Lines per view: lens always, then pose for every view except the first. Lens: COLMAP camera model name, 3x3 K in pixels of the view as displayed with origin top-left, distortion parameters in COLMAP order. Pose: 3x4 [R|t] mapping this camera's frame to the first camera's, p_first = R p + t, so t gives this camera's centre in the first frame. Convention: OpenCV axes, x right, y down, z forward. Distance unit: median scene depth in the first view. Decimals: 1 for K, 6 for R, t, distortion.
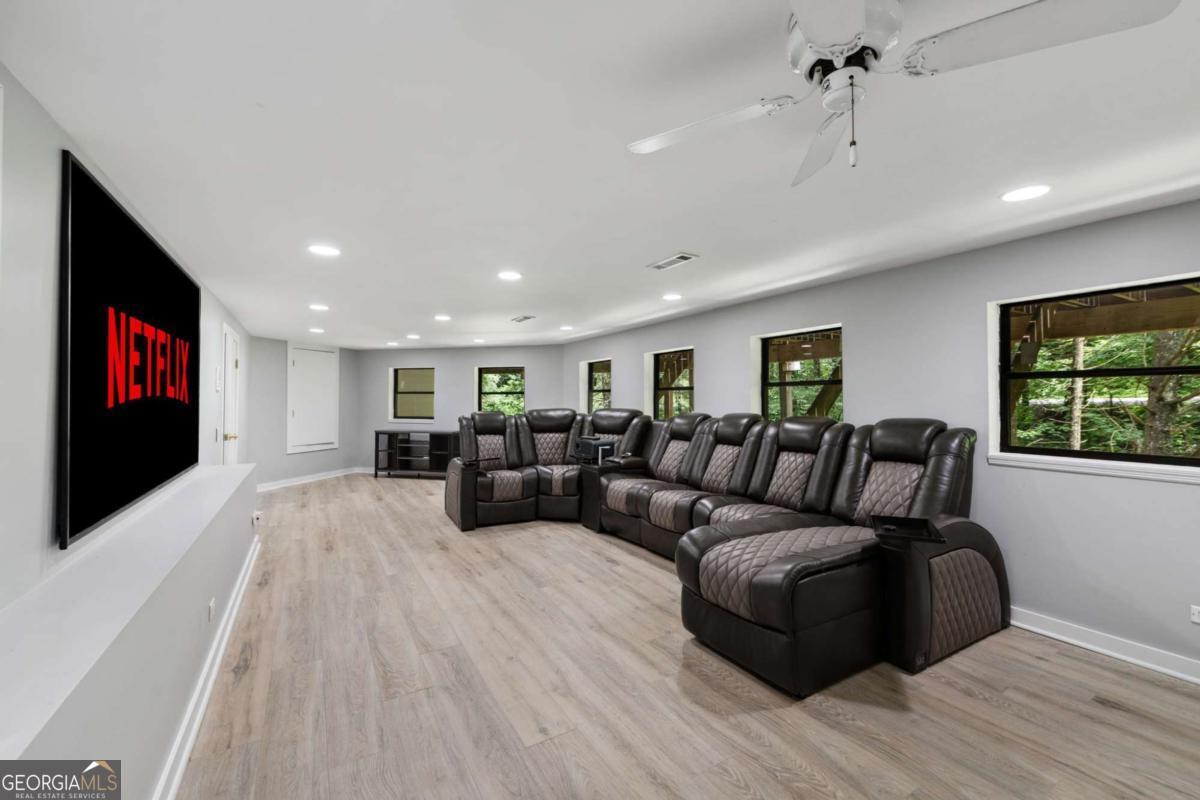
lens RADIAL K [[490.4, 0, 597.0], [0, 490.4, 393.3], [0, 0, 1]] dist [0.003726, -0.000212]
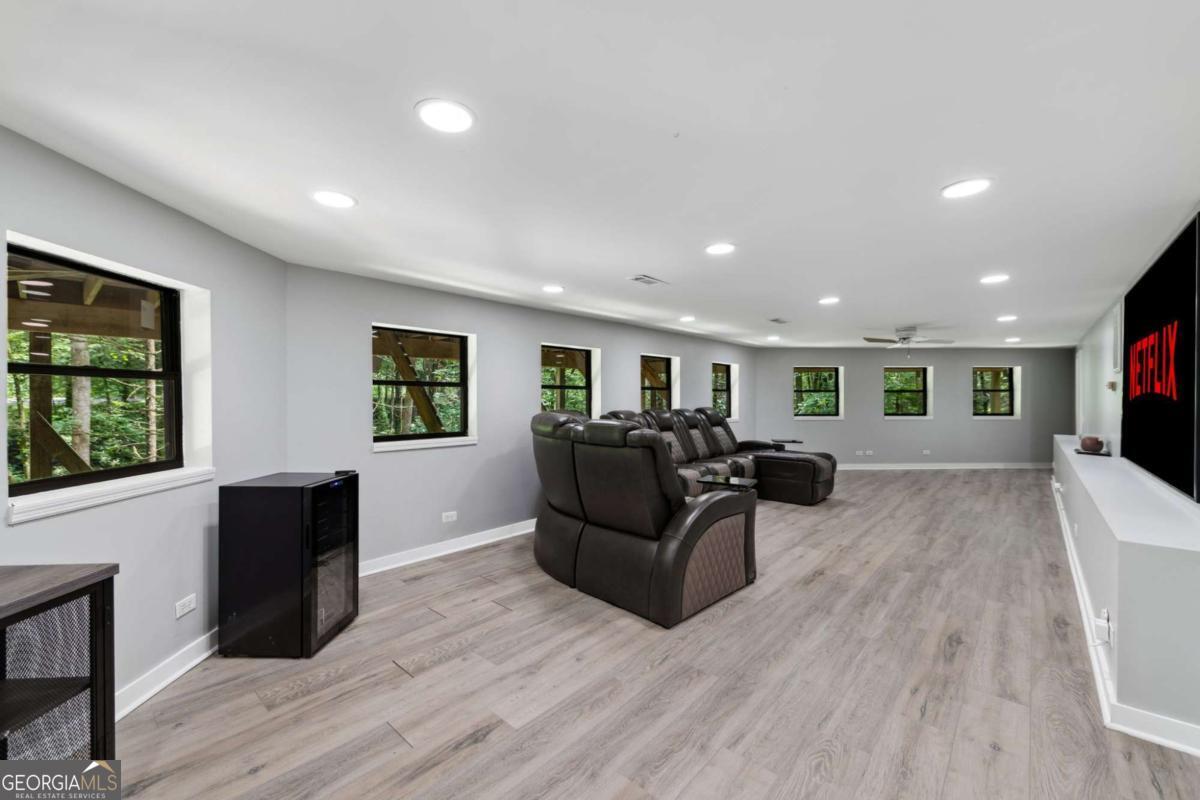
lens RADIAL K [[490.4, 0, 596.1], [0, 490.4, 406.4], [0, 0, 1]] dist [0.003726, -0.000212]
pose [[-0.312404, -0.009528, 0.949901, -1.082956], [-0.010821, 0.999921, 0.006471, 0.030542], [-0.949888, -0.008257, -0.312482, 1.780191]]
